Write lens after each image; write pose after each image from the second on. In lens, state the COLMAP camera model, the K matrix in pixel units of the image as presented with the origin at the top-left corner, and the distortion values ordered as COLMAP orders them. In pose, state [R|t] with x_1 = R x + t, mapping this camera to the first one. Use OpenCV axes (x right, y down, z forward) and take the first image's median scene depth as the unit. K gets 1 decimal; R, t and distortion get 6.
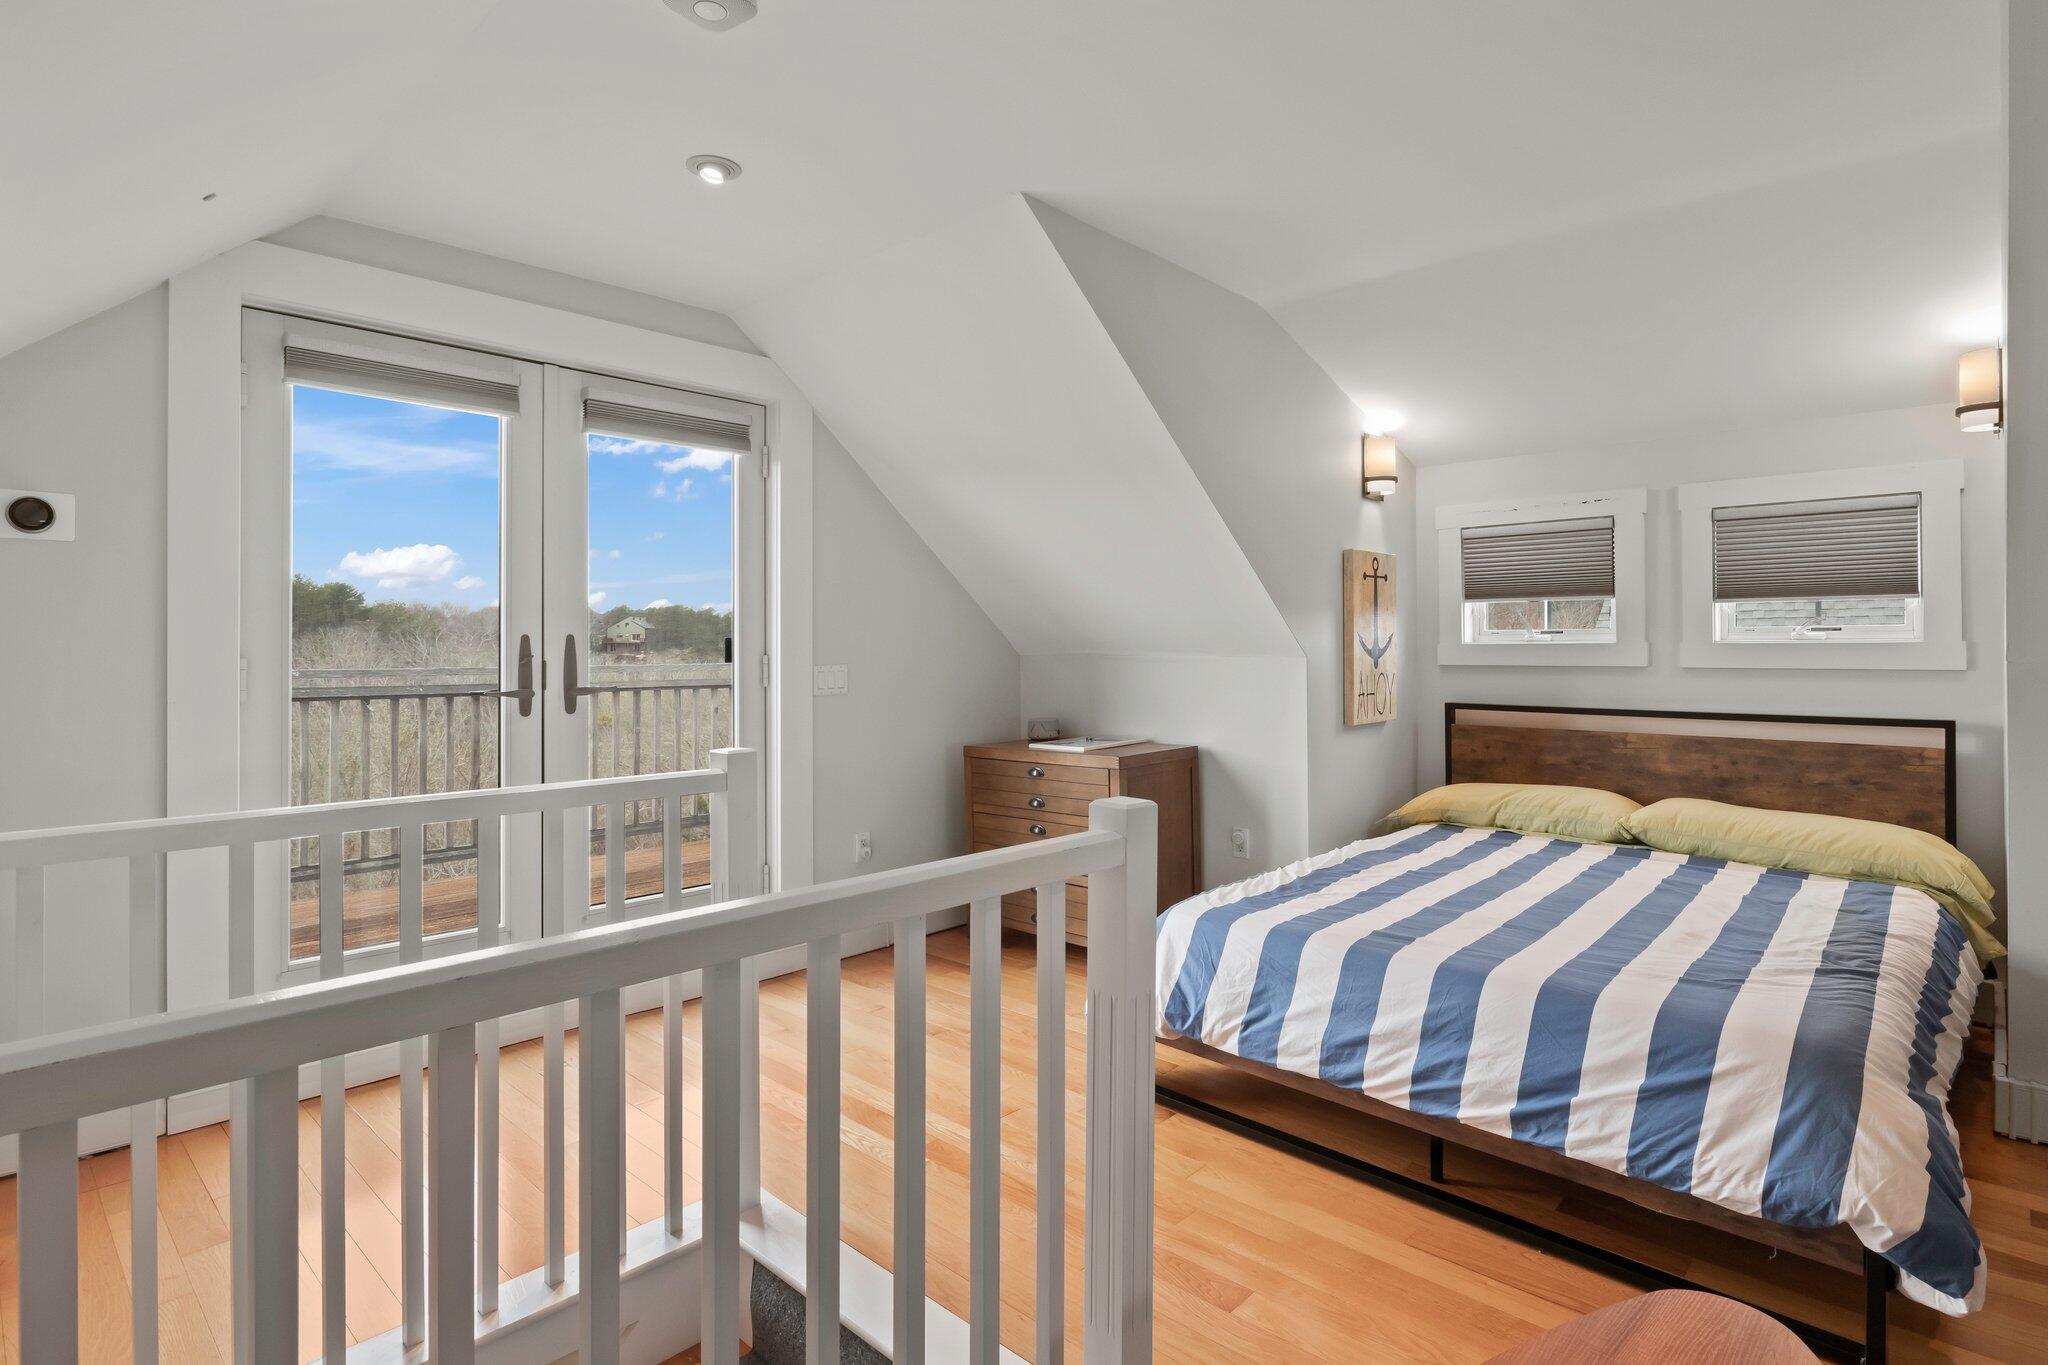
lens RADIAL K [[1029.2, 0, 1037.7], [0, 1029.2, 652.5], [0, 0, 1]] dist [-0.008192, -0.000436]
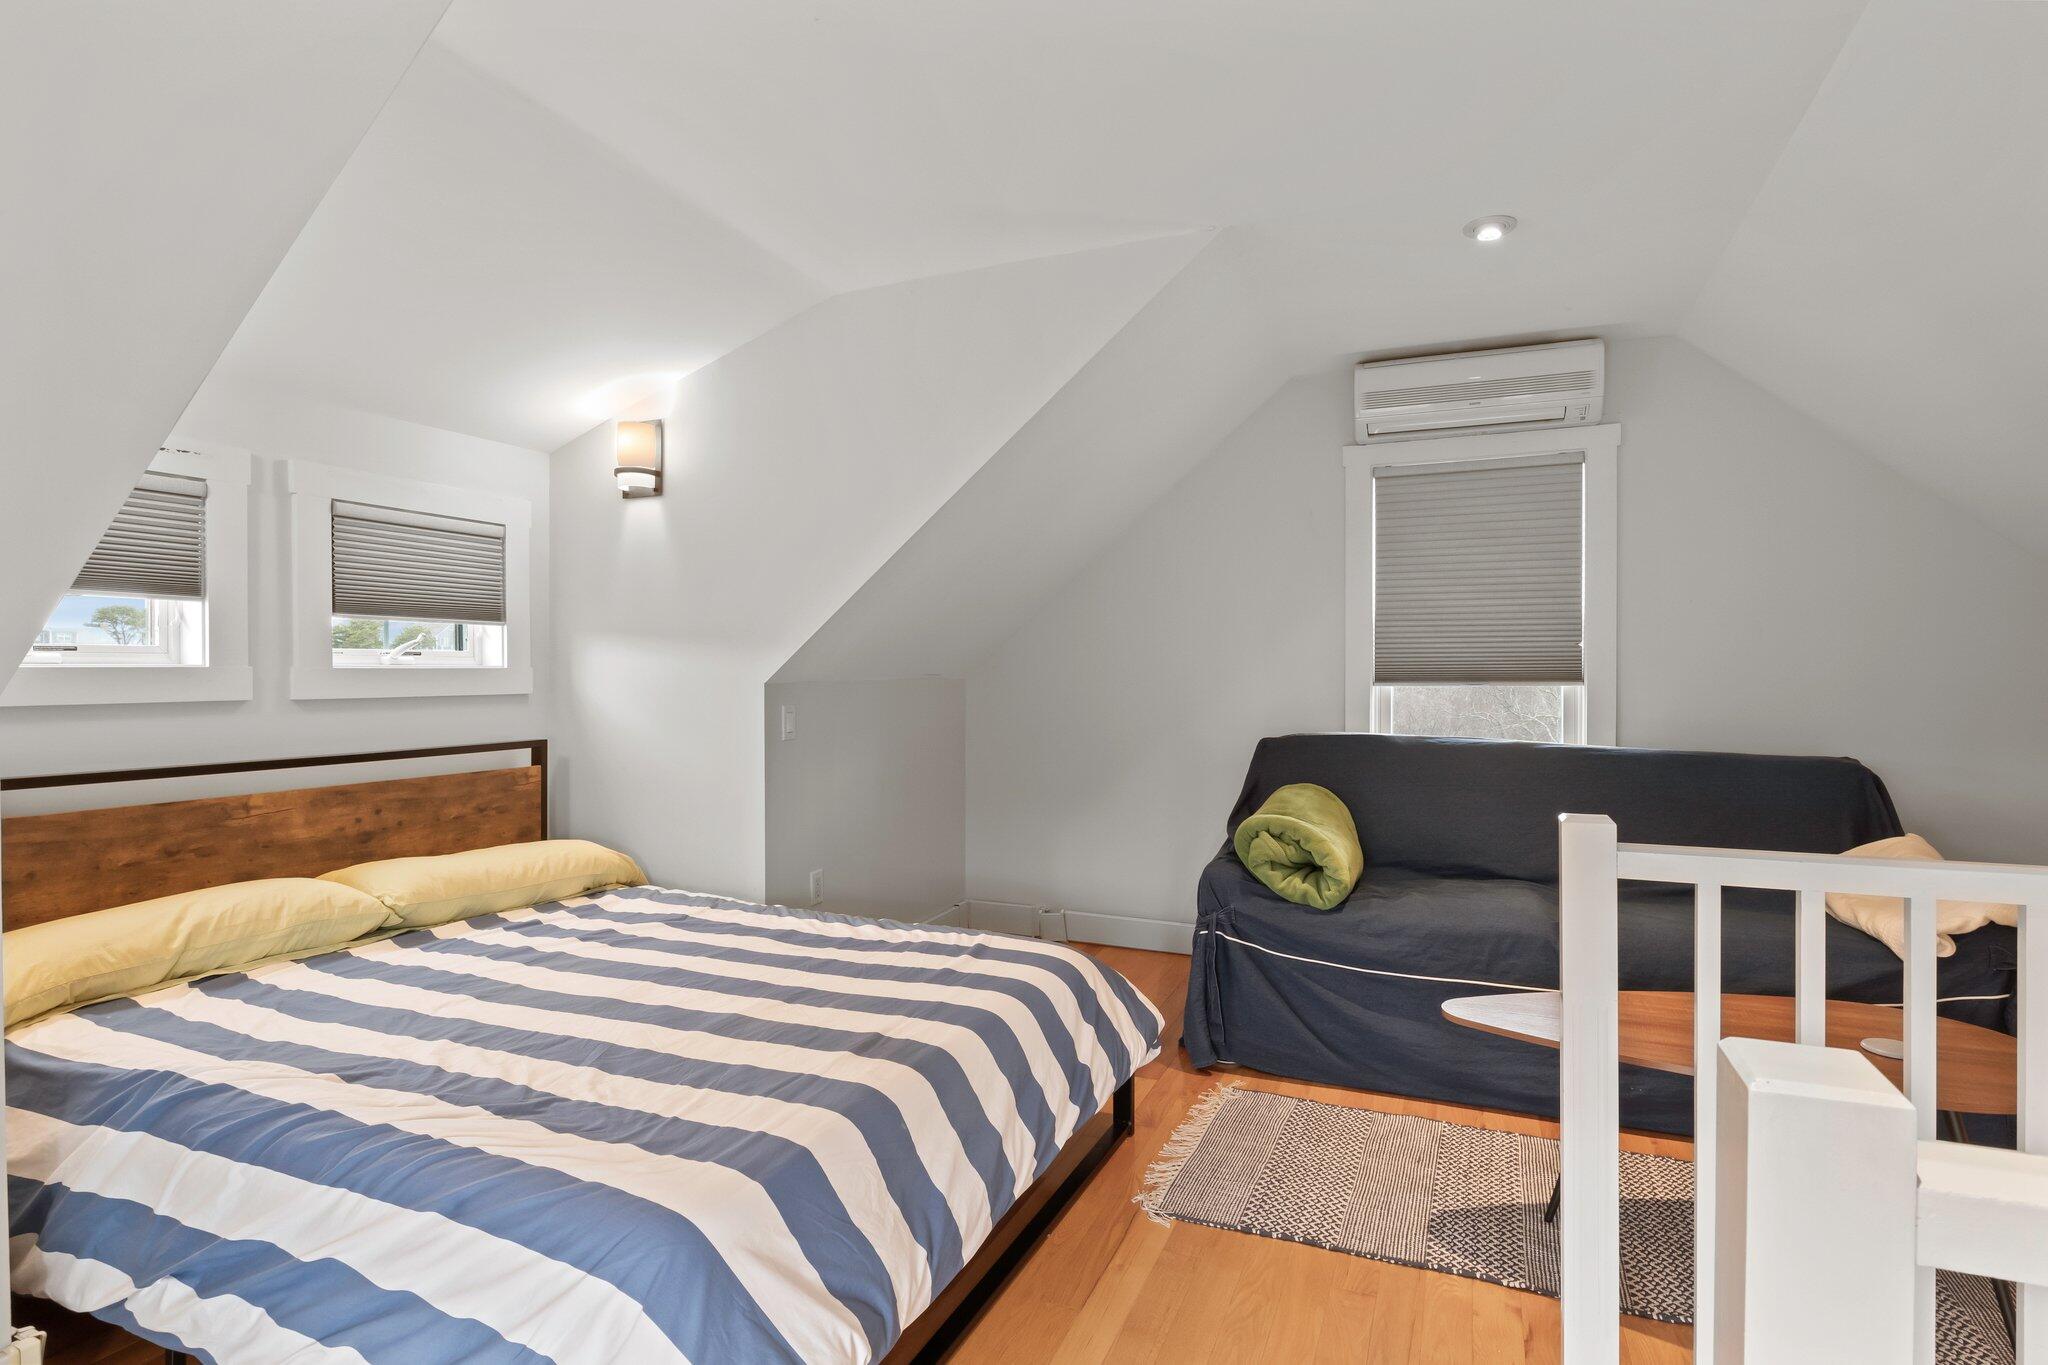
lens RADIAL K [[1029.2, 0, 1037.7], [0, 1029.2, 652.5], [0, 0, 1]] dist [-0.008192, -0.000436]
pose [[-0.376972, 0.019057, 0.926028, -0.291060], [0.003926, 0.999812, -0.018977, -0.003586], [-0.926216, -0.003519, -0.376976, 0.798493]]
